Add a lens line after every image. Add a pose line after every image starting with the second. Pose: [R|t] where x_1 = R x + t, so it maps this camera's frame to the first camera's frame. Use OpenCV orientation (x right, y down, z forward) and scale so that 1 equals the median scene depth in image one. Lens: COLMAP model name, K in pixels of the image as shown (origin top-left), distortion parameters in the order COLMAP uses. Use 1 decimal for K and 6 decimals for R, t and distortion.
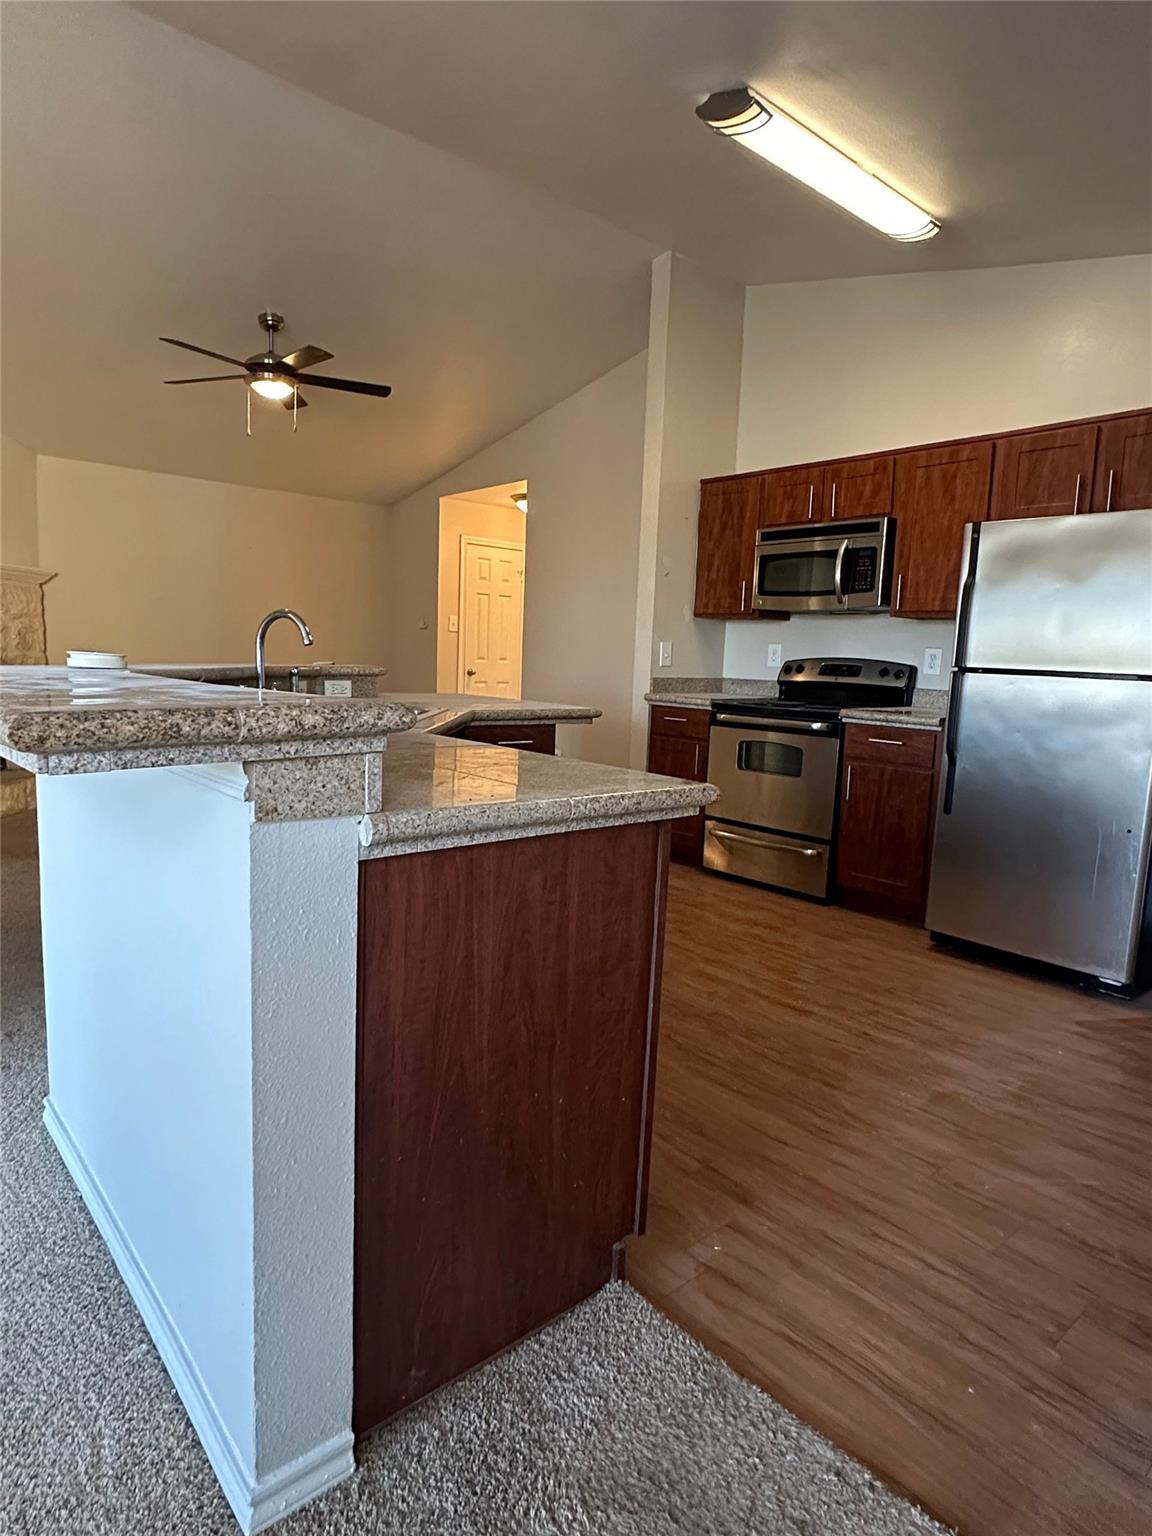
lens RADIAL K [[875.9, 0, 576.0], [0, 875.9, 768.0], [0, 0, 1]] dist [0.006791, -0.001985]
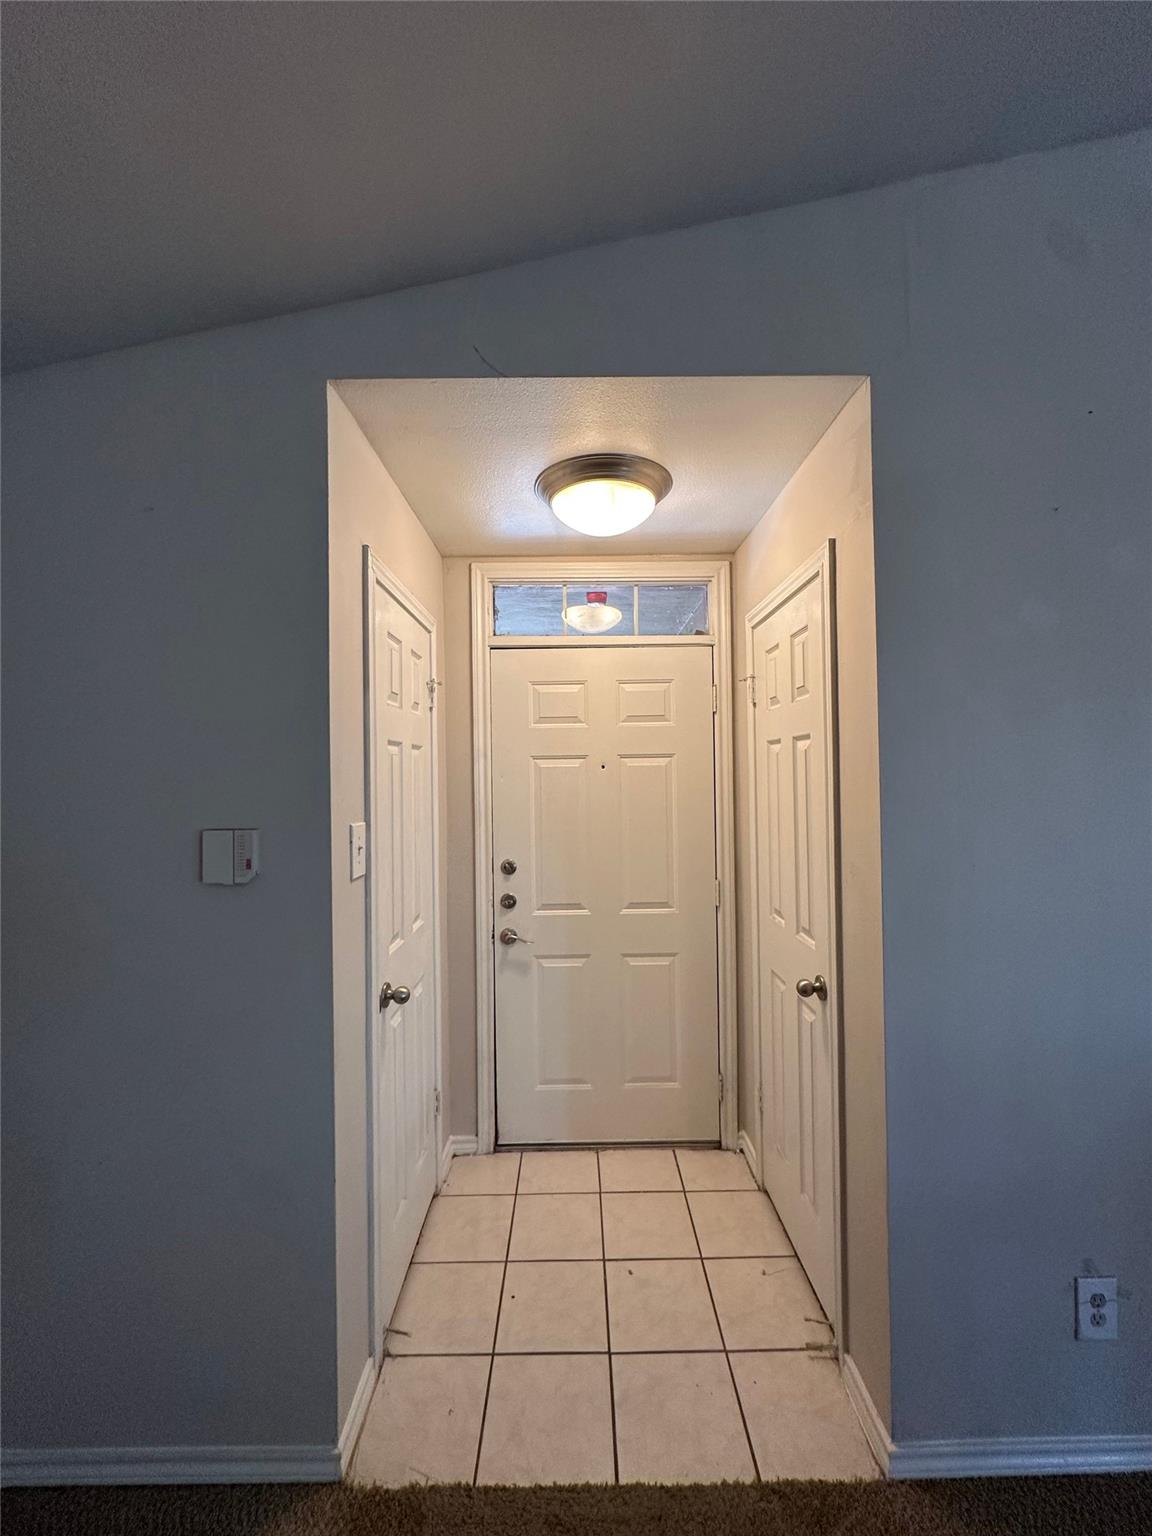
lens RADIAL K [[620.8, 0, 576.0], [0, 620.8, 768.0], [0, 0, 1]] dist [0.000339, 0.000042]
pose [[0.649686, -0.040176, 0.759140, -0.478988], [0.131692, 0.989453, -0.060339, -0.326979], [-0.748709, 0.139174, 0.648125, 1.587663]]
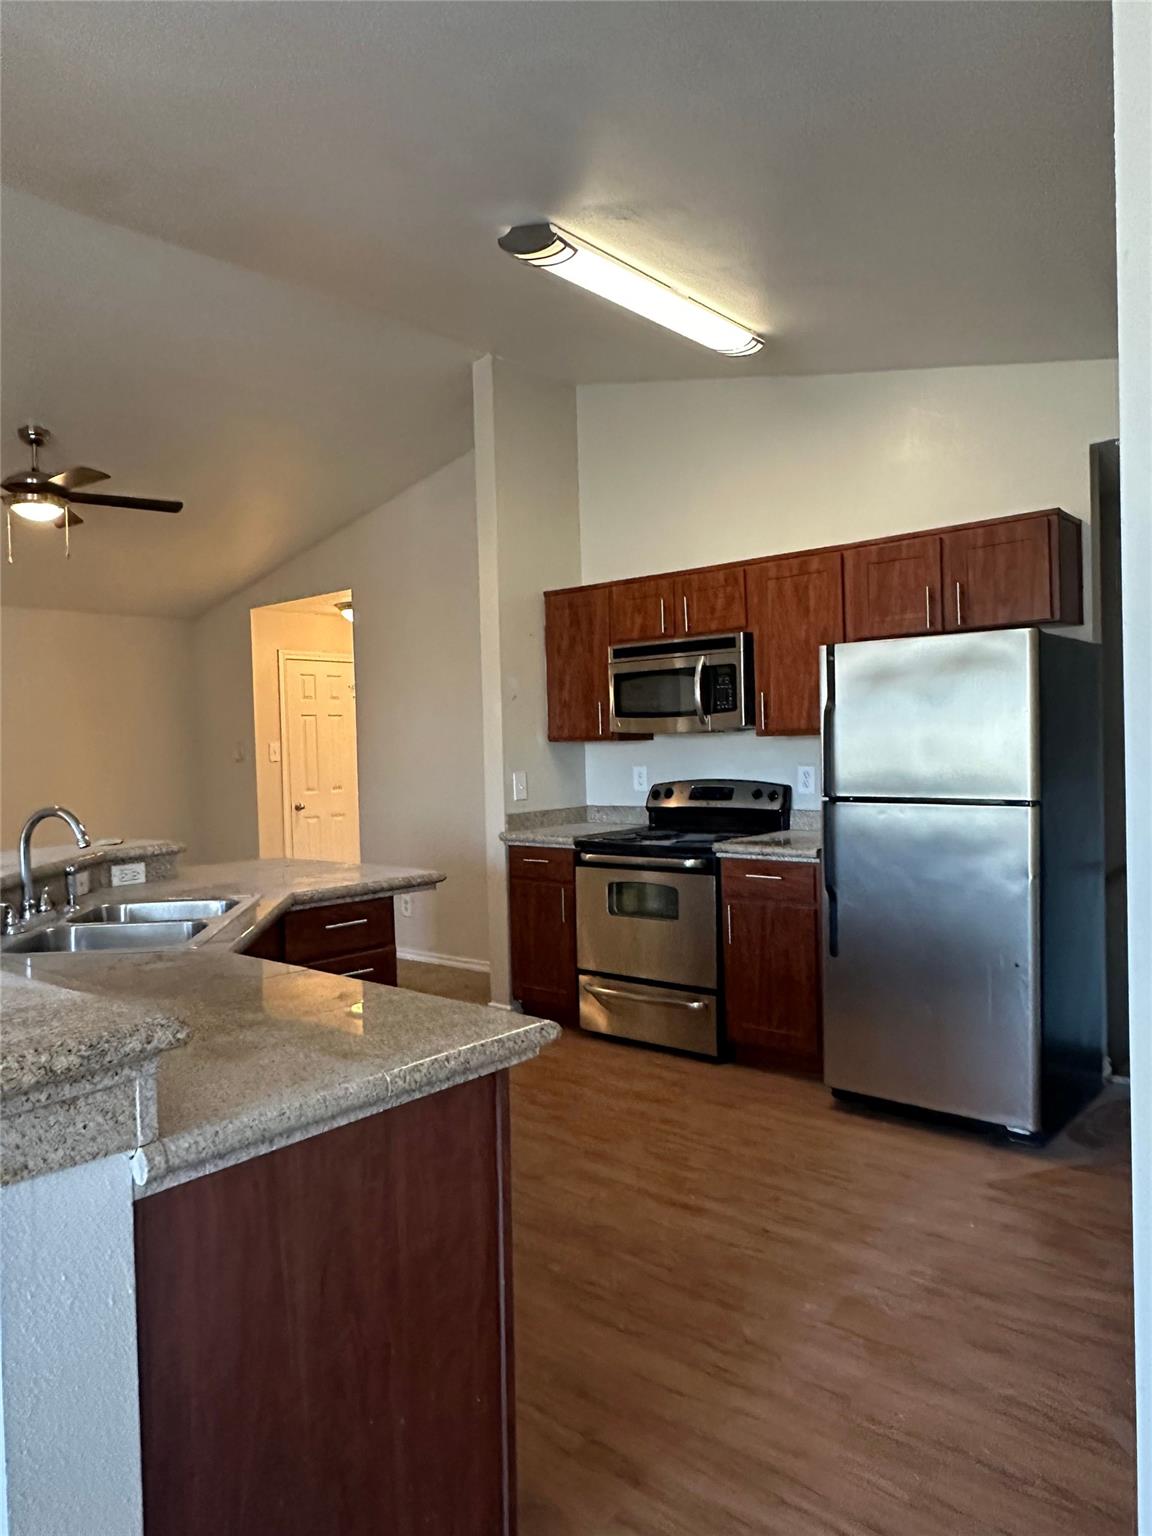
lens RADIAL K [[1017.6, 0, 576.0], [0, 1017.6, 768.0], [0, 0, 1]] dist [0.003714, 0.005248]
pose [[0.988281, -0.068115, 0.136605, 0.026127], [0.081081, 0.992480, -0.091704, -0.066367], [-0.129331, 0.101705, 0.986372, -0.031062]]
